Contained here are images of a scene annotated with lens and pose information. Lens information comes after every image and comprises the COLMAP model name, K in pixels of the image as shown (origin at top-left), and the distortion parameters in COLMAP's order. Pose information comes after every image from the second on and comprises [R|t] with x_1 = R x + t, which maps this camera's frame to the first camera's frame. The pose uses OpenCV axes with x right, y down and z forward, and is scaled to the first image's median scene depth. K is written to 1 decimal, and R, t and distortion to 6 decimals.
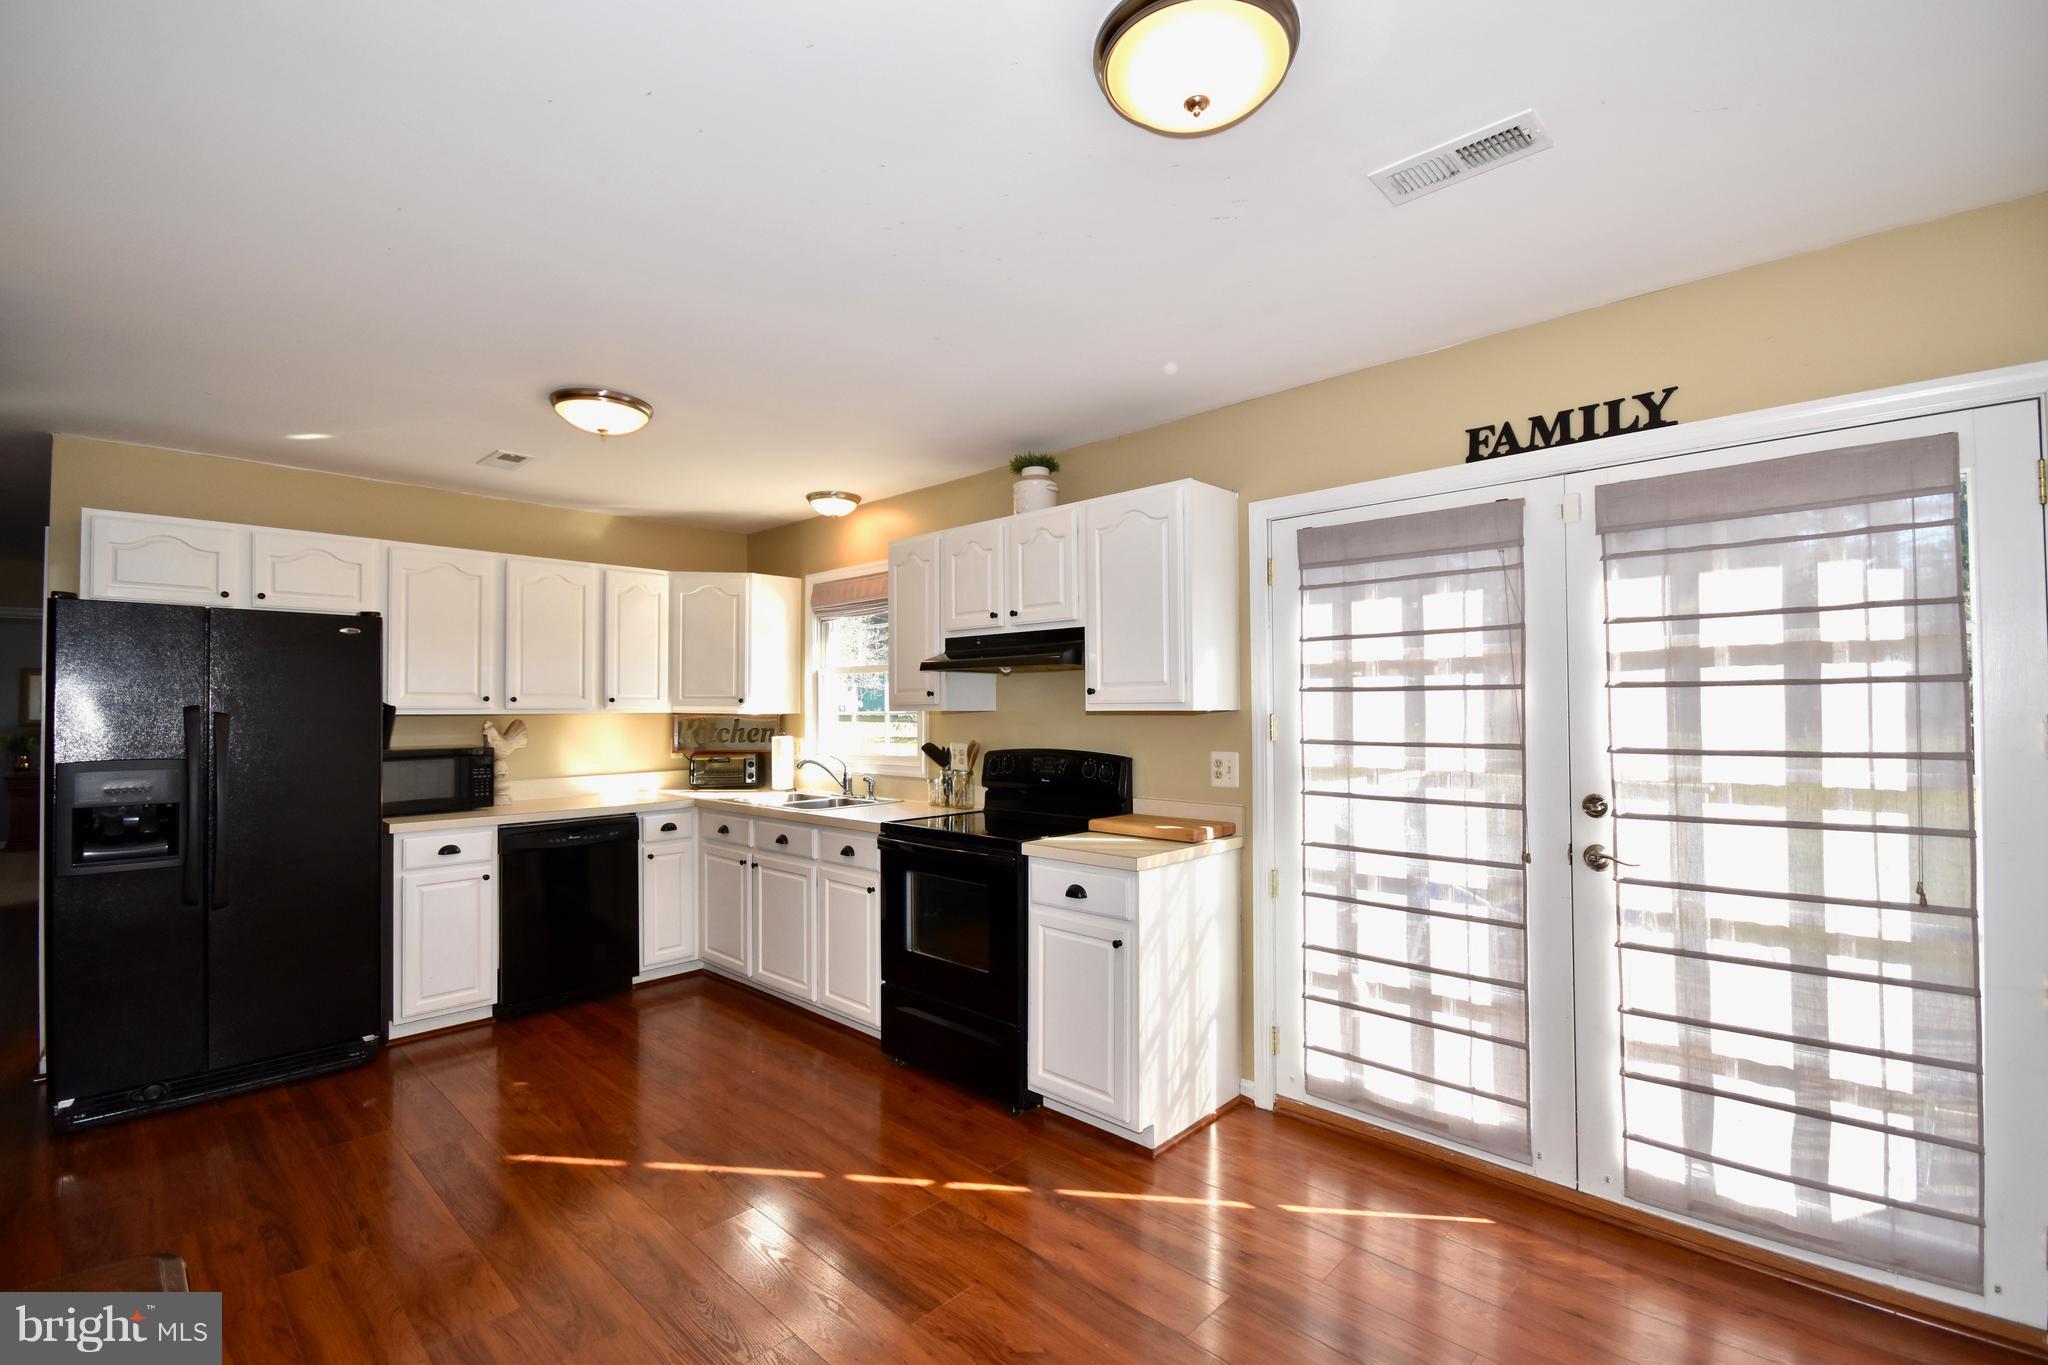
lens RADIAL K [[897.9, 0, 1024.0], [0, 897.9, 682.5], [0, 0, 1]] dist [-0.002564, -0.000496]
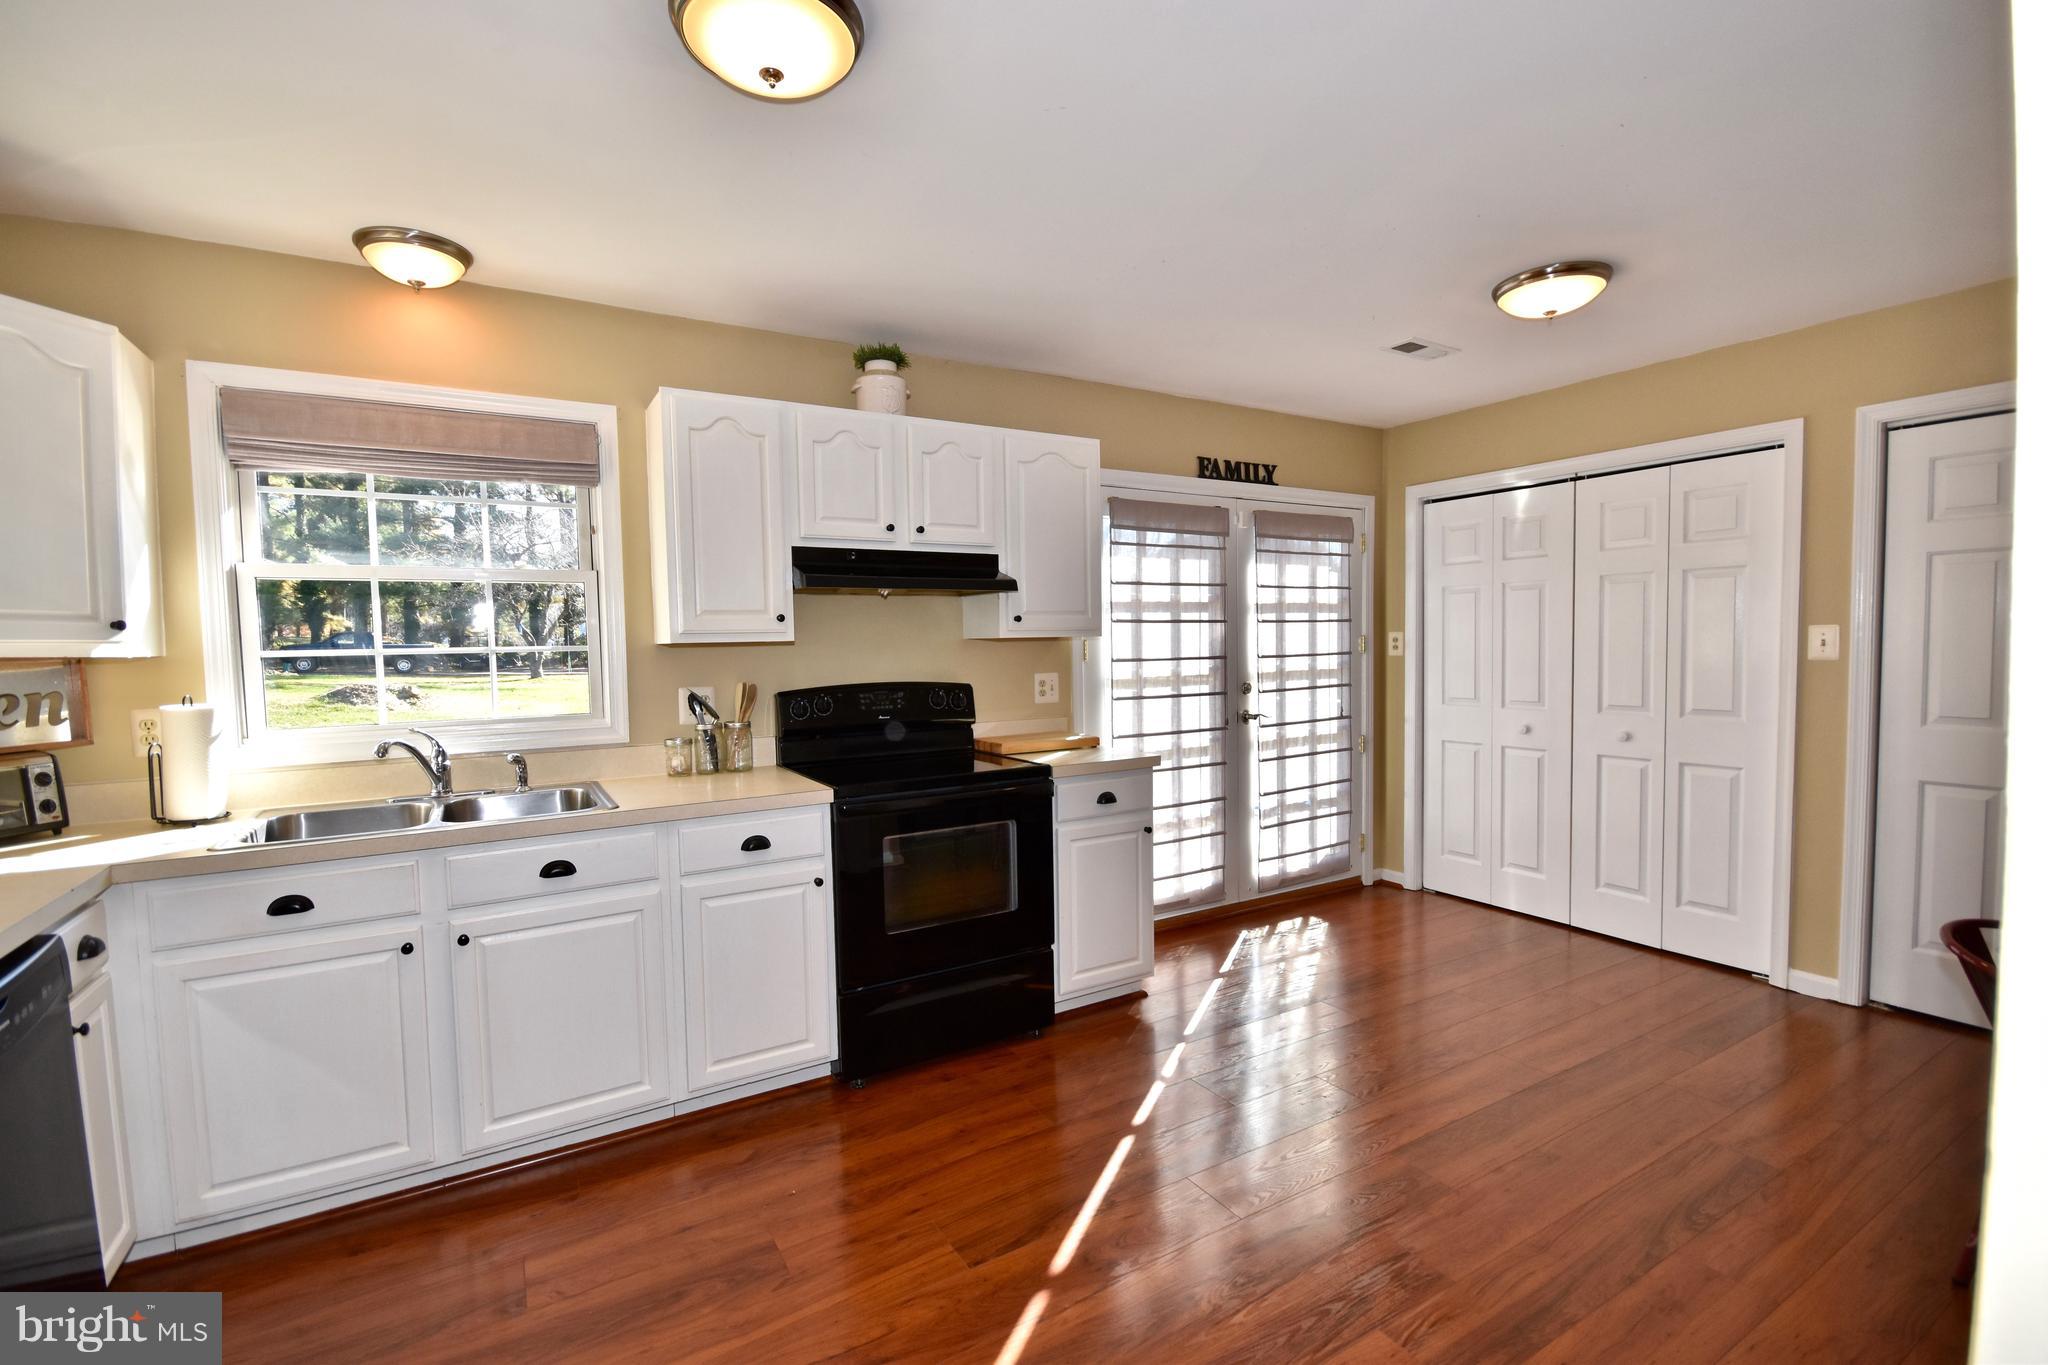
lens RADIAL K [[903.4, 0, 1024.0], [0, 903.4, 682.5], [0, 0, 1]] dist [-0.000018, 0.000003]
pose [[0.268439, -0.041313, 0.962410, -1.109395], [-0.009438, 0.998919, 0.045513, 0.043079], [-0.963250, -0.021300, 0.267759, 0.854127]]
